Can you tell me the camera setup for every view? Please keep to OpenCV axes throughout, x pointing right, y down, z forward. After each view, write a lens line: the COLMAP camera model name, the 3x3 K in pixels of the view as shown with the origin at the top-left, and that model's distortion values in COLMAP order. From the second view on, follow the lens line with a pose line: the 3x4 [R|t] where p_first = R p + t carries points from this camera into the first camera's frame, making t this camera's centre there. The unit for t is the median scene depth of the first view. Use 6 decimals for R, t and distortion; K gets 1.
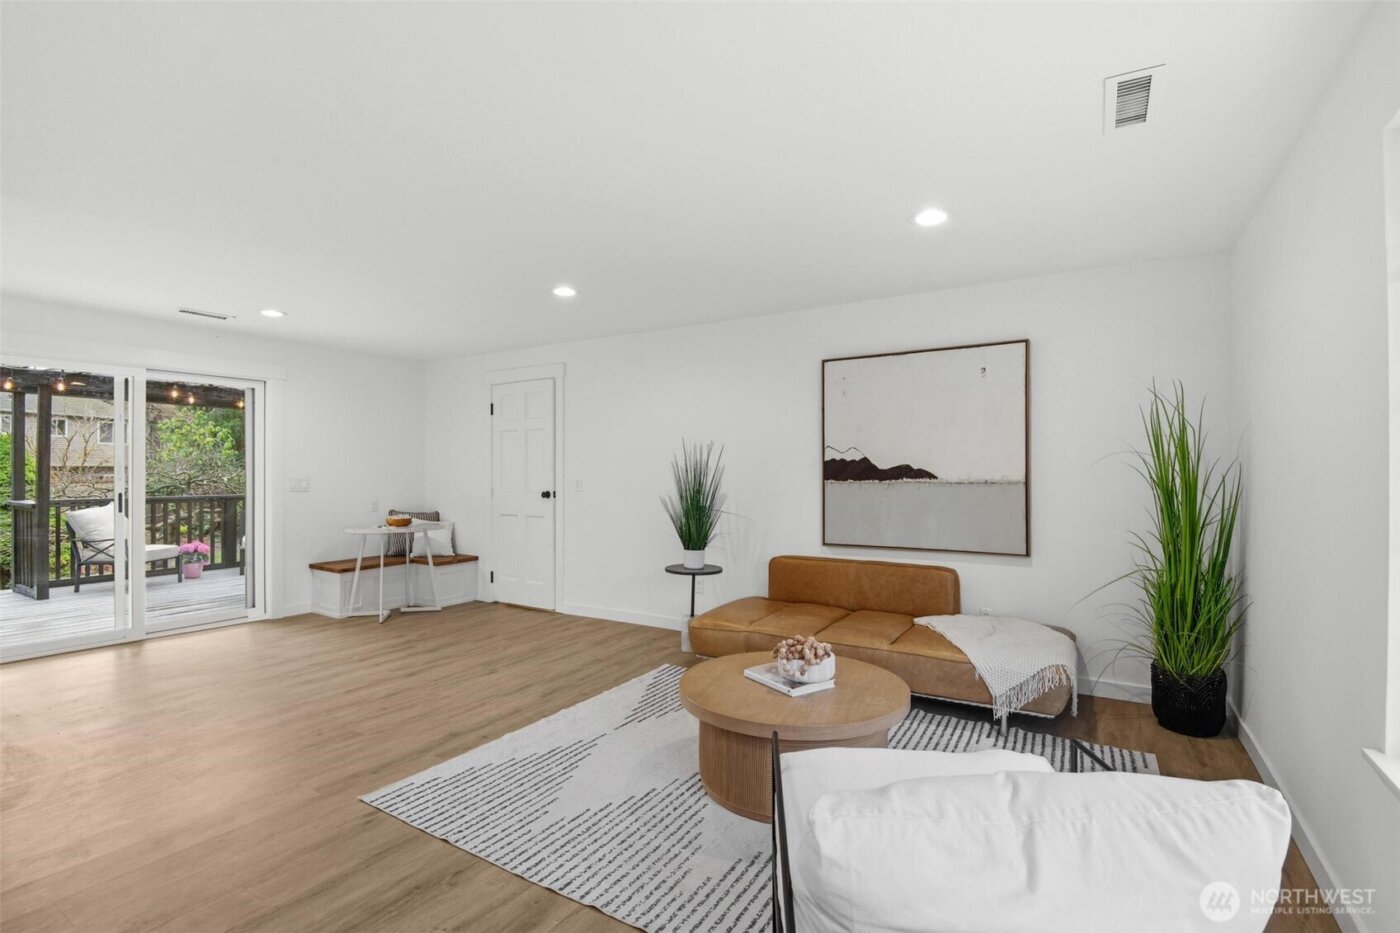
lens RADIAL K [[661.5, 0, 697.9], [0, 661.5, 474.8], [0, 0, 1]] dist [0.000467, 0.000206]
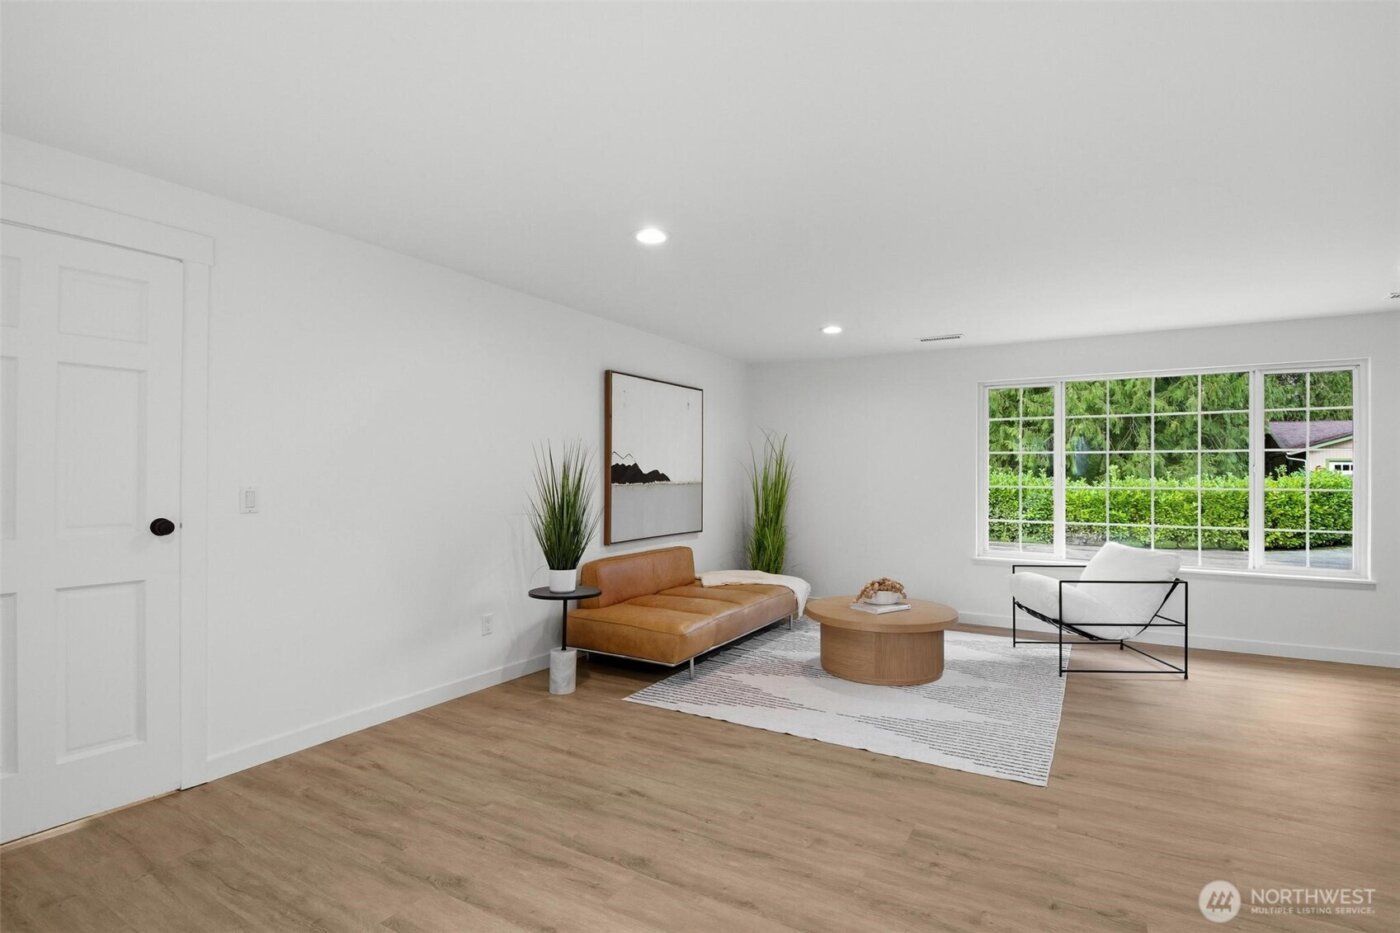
lens RADIAL K [[661.5, 0, 697.9], [0, 661.5, 474.8], [0, 0, 1]] dist [0.000467, 0.000206]
pose [[-0.009303, 0.004251, 0.999948, -0.938358], [-0.000859, 0.999991, -0.004259, -0.001598], [-0.999956, -0.000898, -0.009299, 0.939588]]
